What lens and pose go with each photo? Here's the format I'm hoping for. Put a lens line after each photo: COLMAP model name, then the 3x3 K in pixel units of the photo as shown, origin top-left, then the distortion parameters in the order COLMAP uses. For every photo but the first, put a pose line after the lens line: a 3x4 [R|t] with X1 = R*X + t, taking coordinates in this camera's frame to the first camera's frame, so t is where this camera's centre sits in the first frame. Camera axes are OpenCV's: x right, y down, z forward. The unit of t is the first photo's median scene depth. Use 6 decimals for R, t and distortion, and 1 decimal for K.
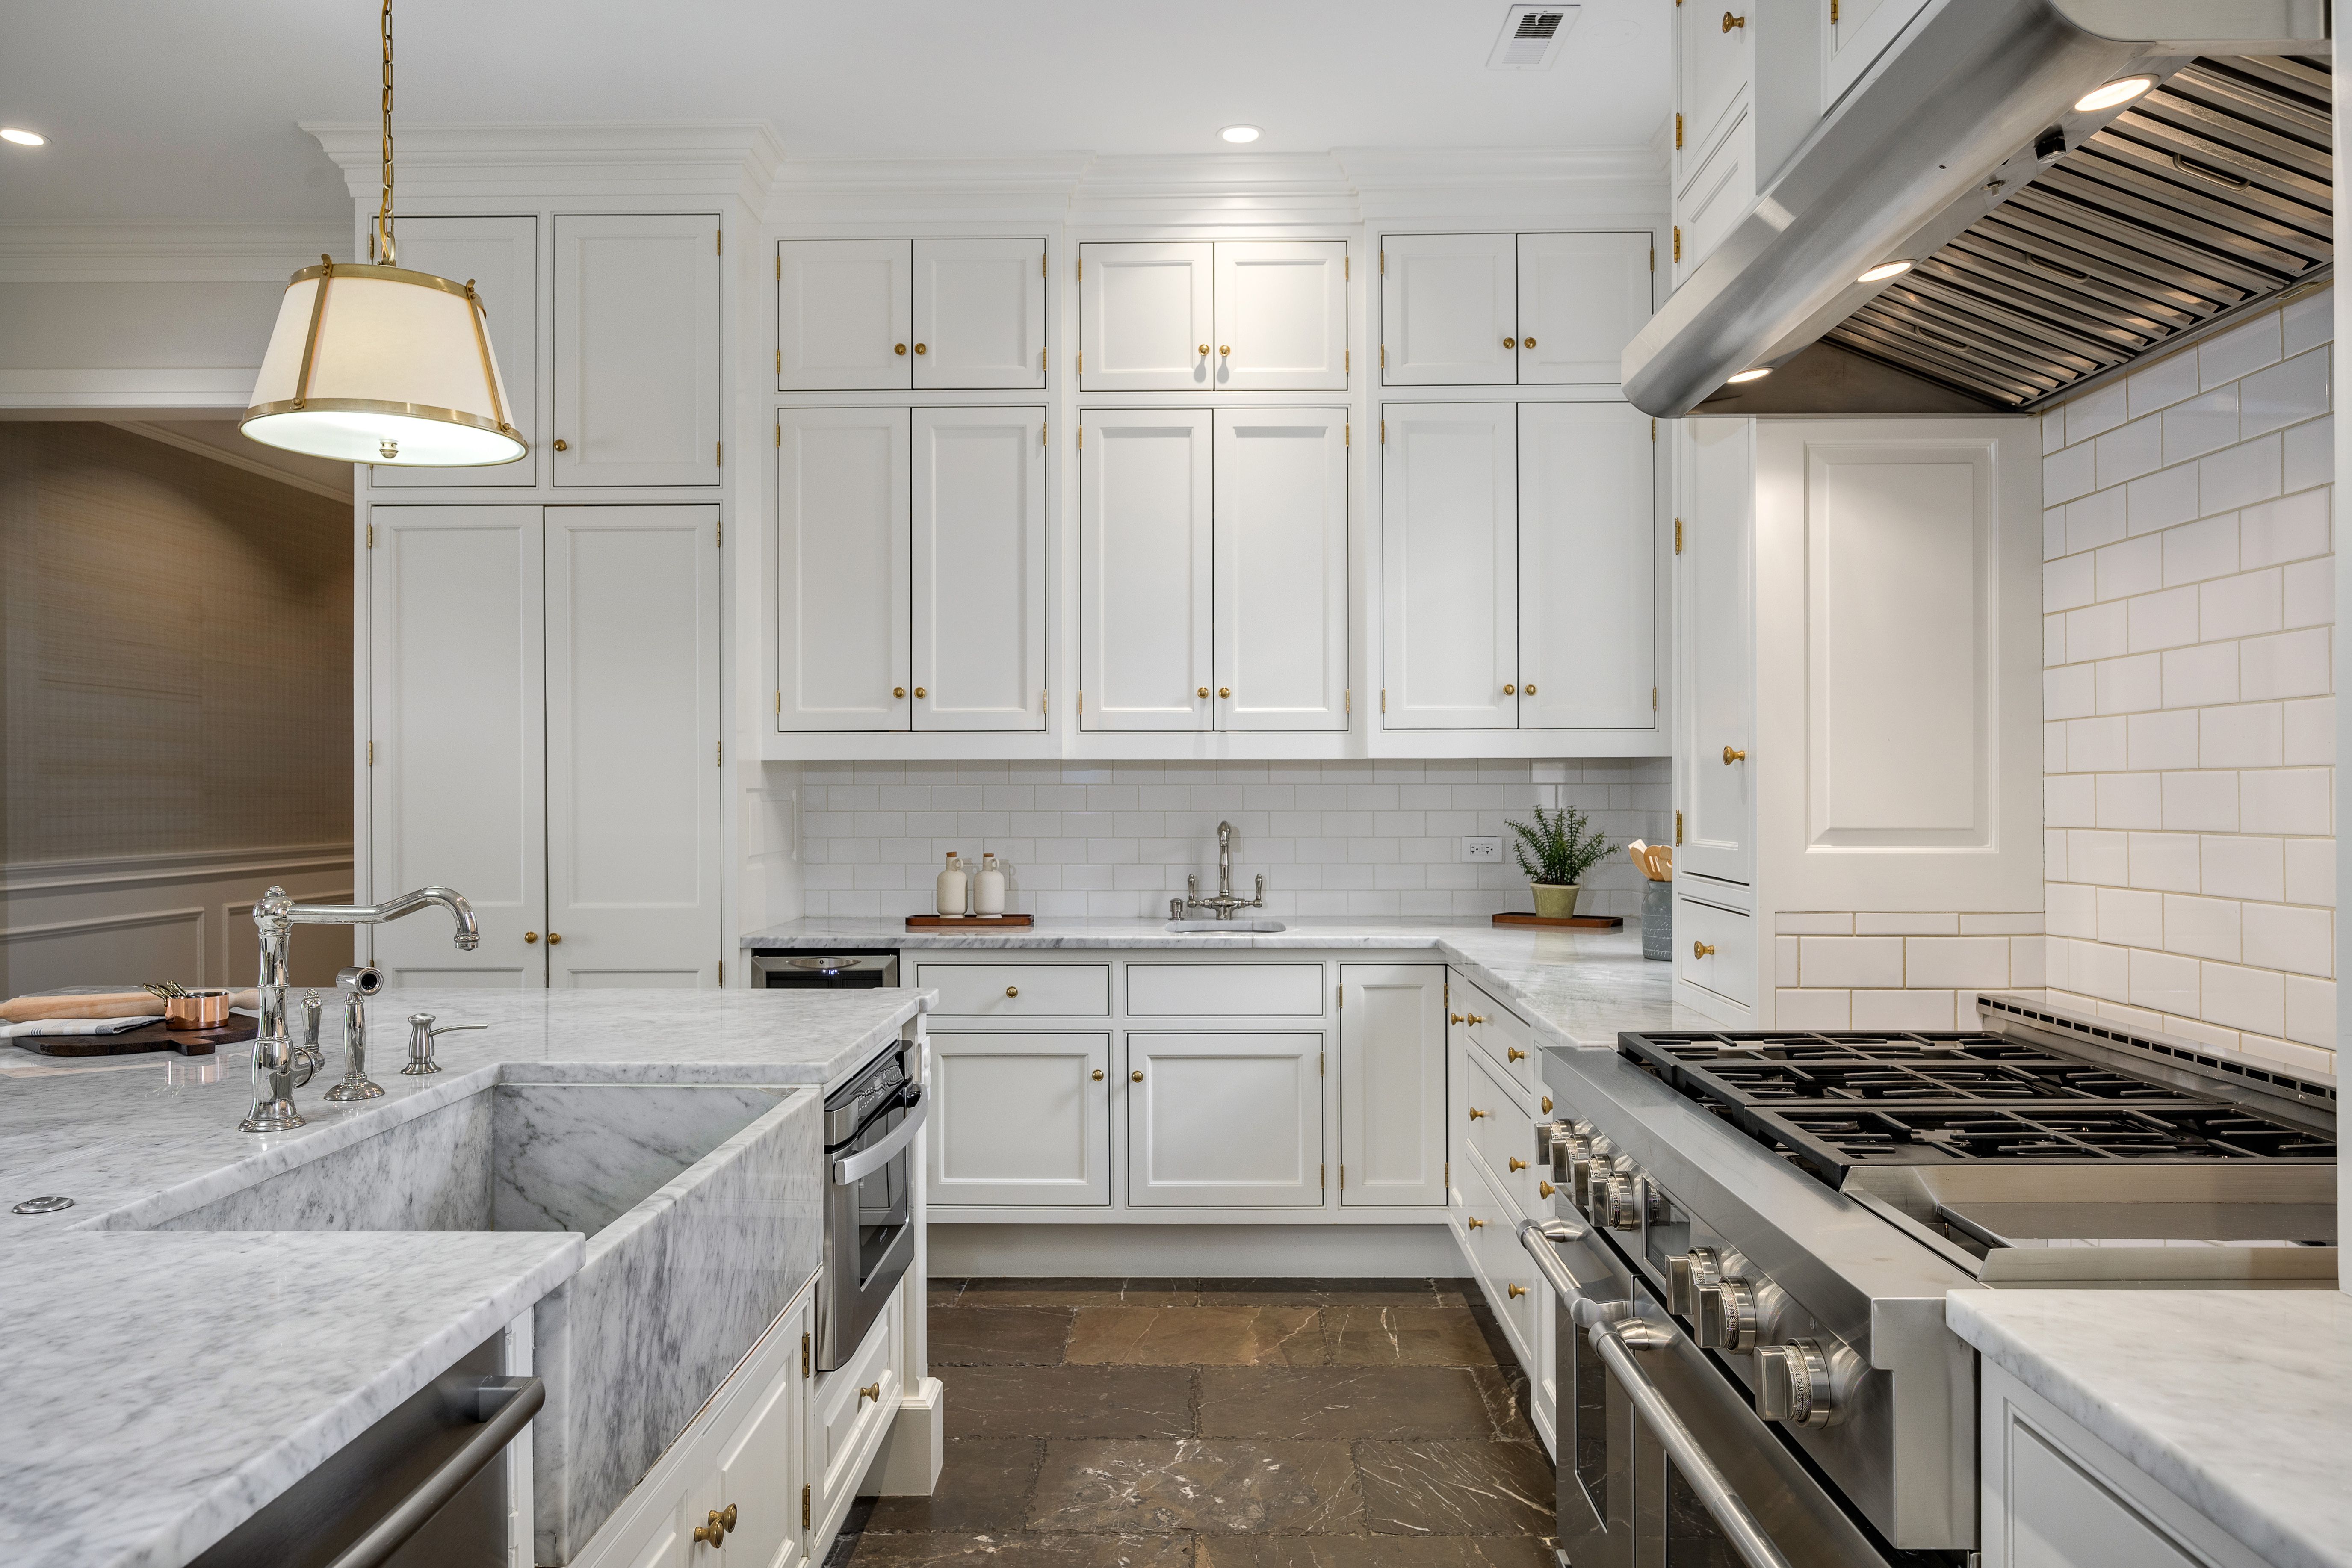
lens RADIAL K [[1613.6, 0, 1171.9], [0, 1613.6, 791.6], [0, 0, 1]] dist [0.005232, -0.000222]
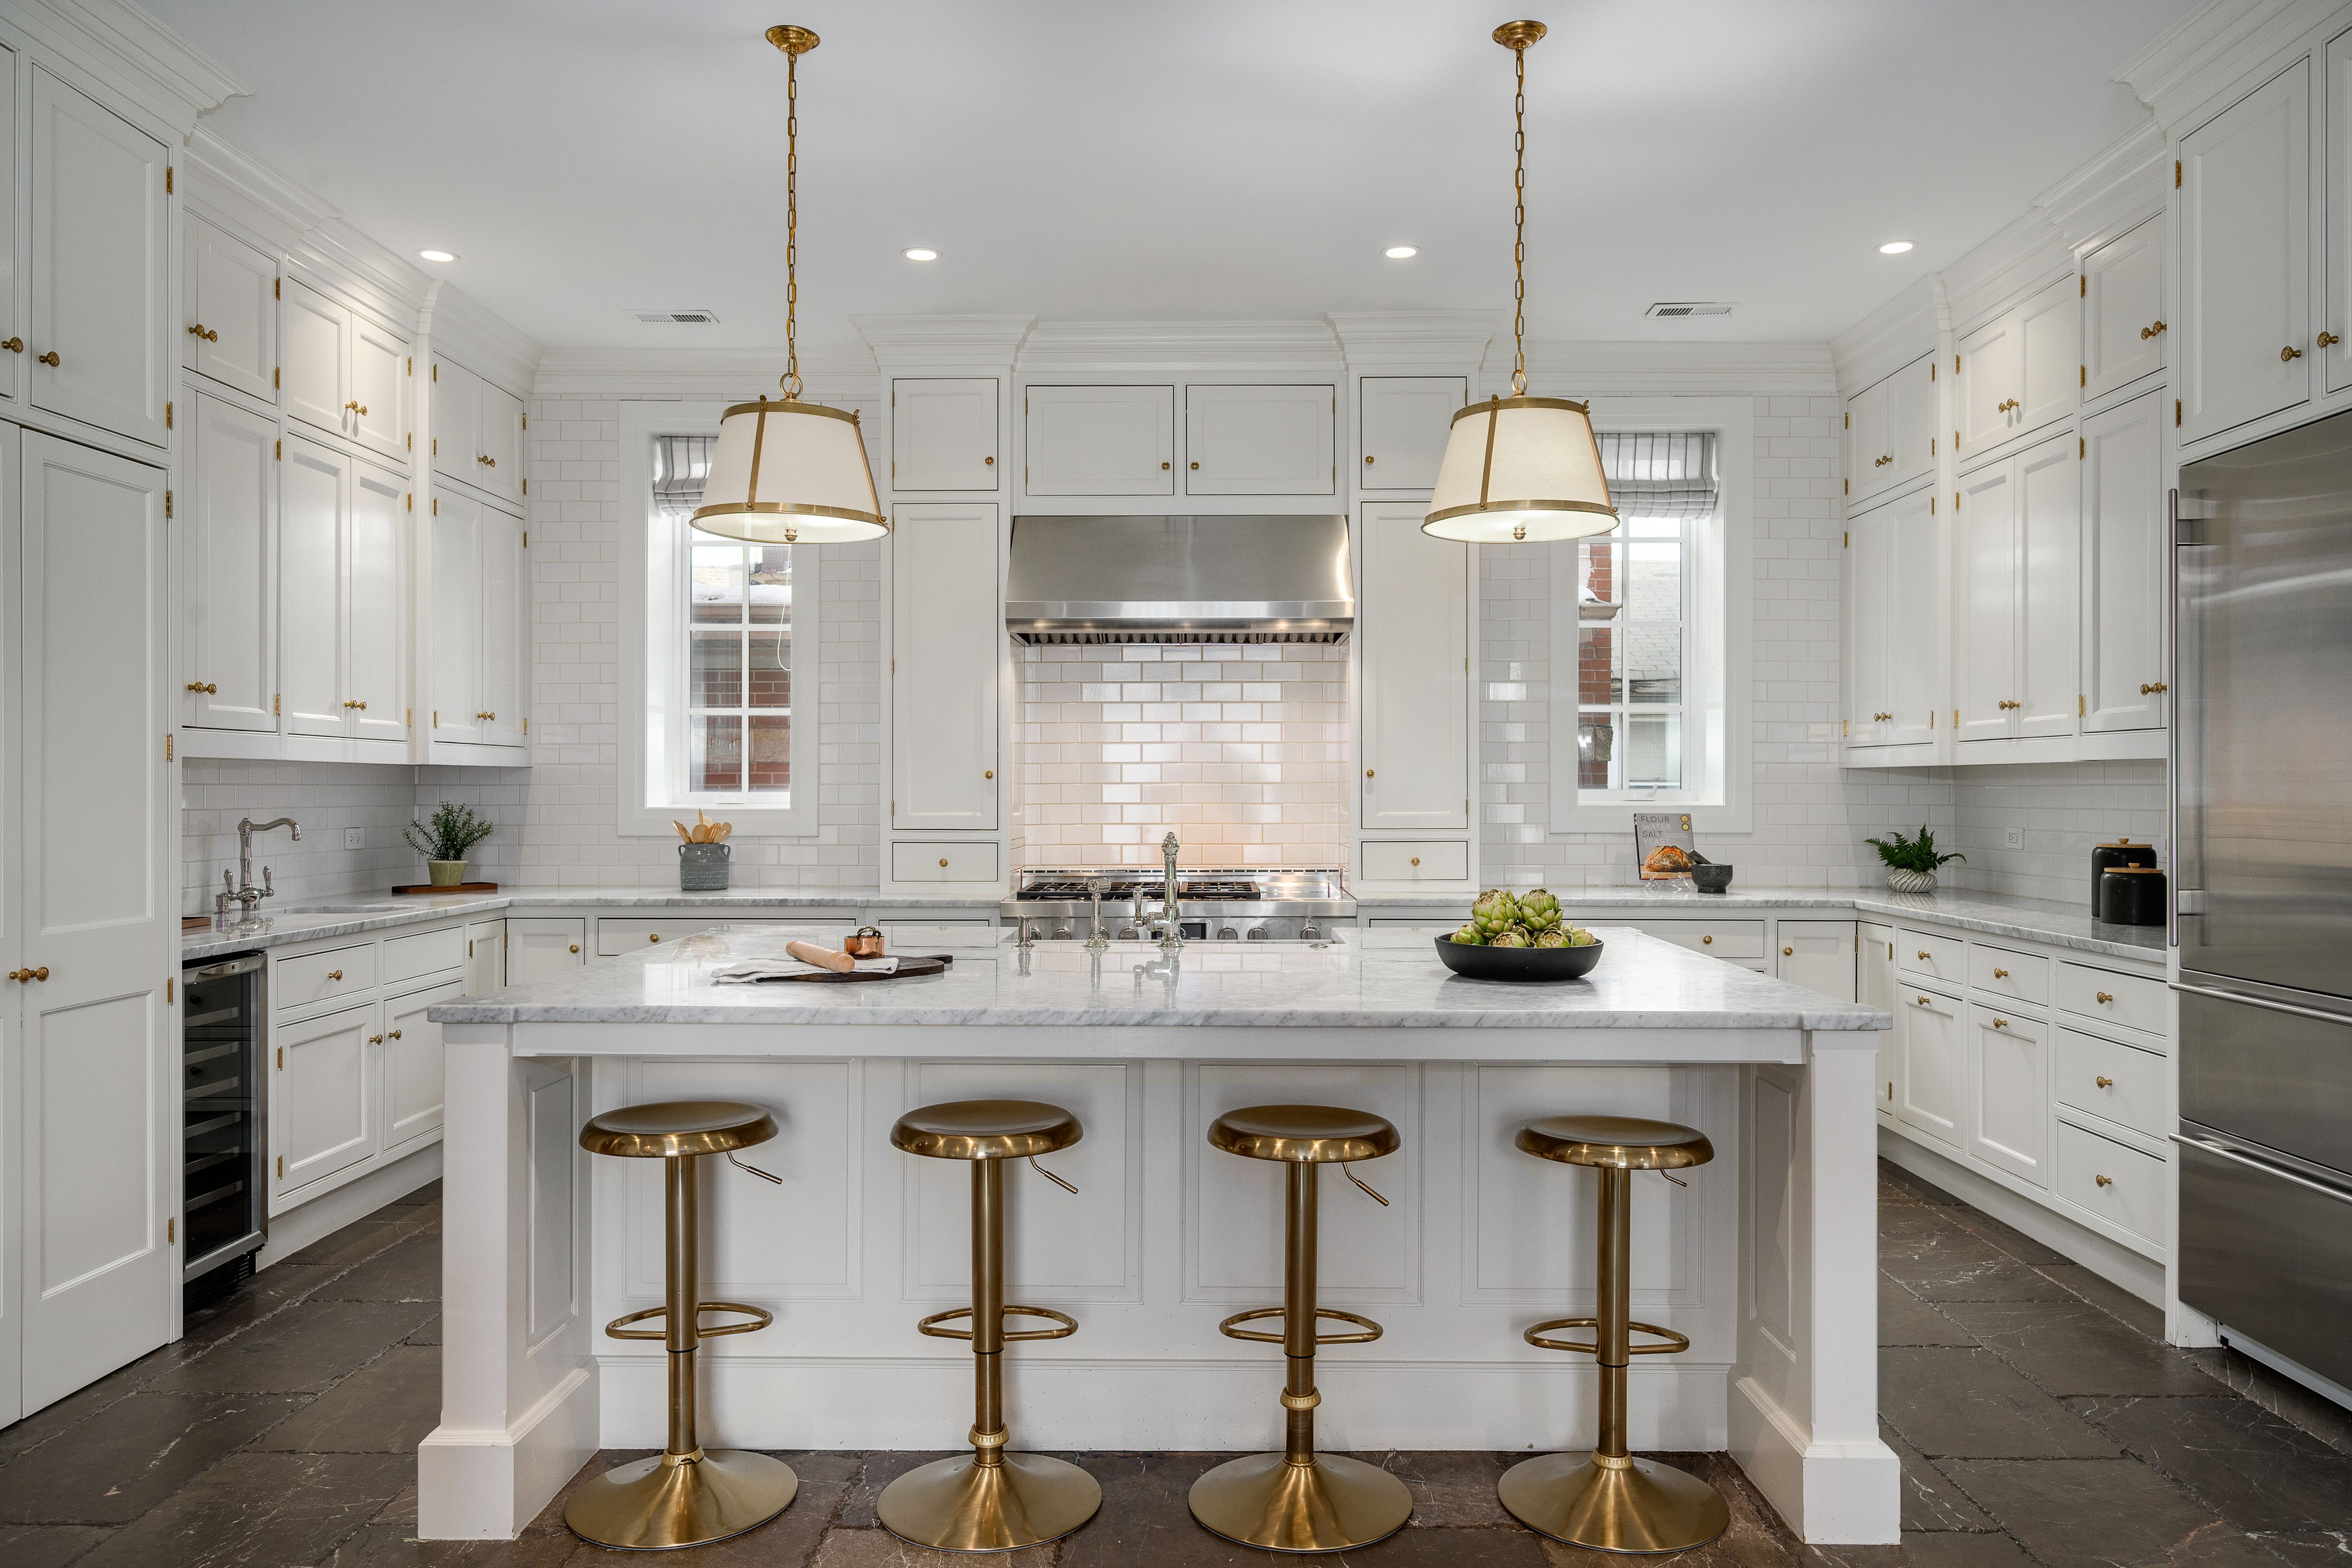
lens RADIAL K [[1613.6, 0, 1171.8], [0, 1613.6, 799.2], [0, 0, 1]] dist [0.005232, -0.000222]
pose [[-0.000404, -0.003470, 0.999994, -1.127026], [0.001295, 0.999993, 0.003470, 0.003148], [-0.999999, 0.001296, -0.000399, 0.417391]]
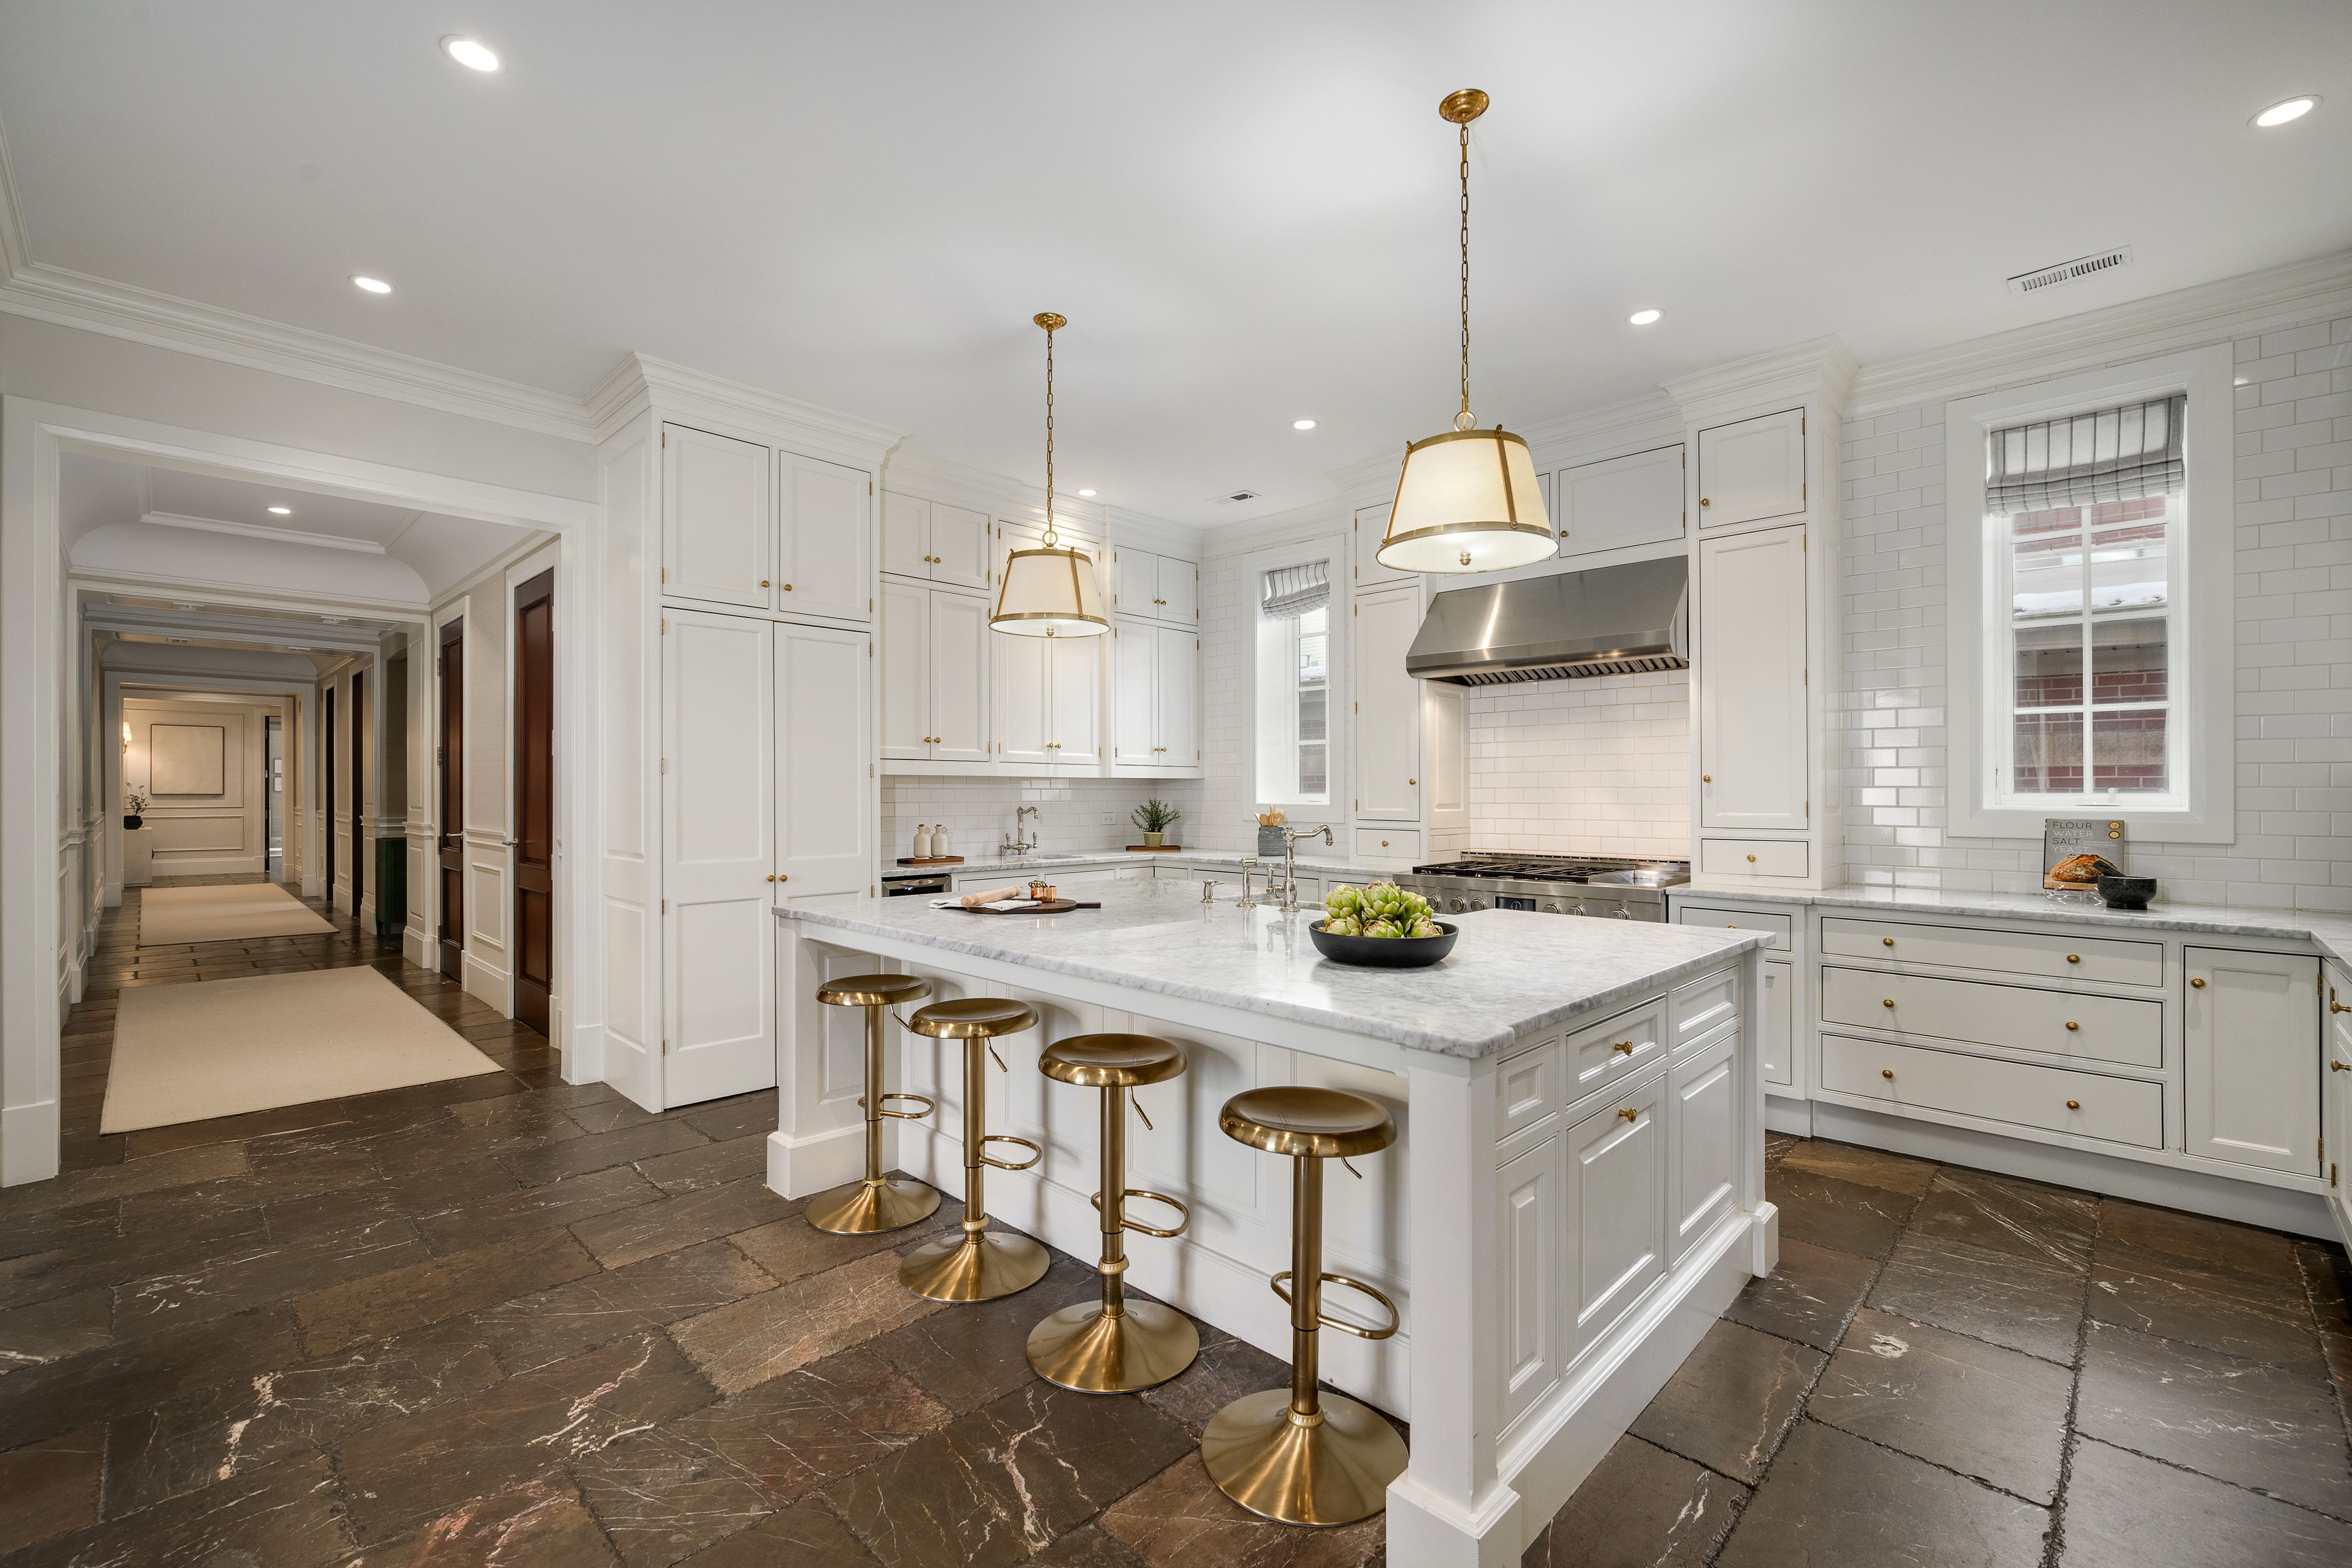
lens RADIAL K [[1012.5, 0, 1176.9], [0, 1012.5, 795.0], [0, 0, 1]] dist [0.003842, -0.000684]
pose [[0.686423, 0.000949, 0.727202, -0.829665], [-0.002372, 0.999997, 0.000934, 0.002166], [-0.727198, -0.002366, 0.686423, -0.030610]]
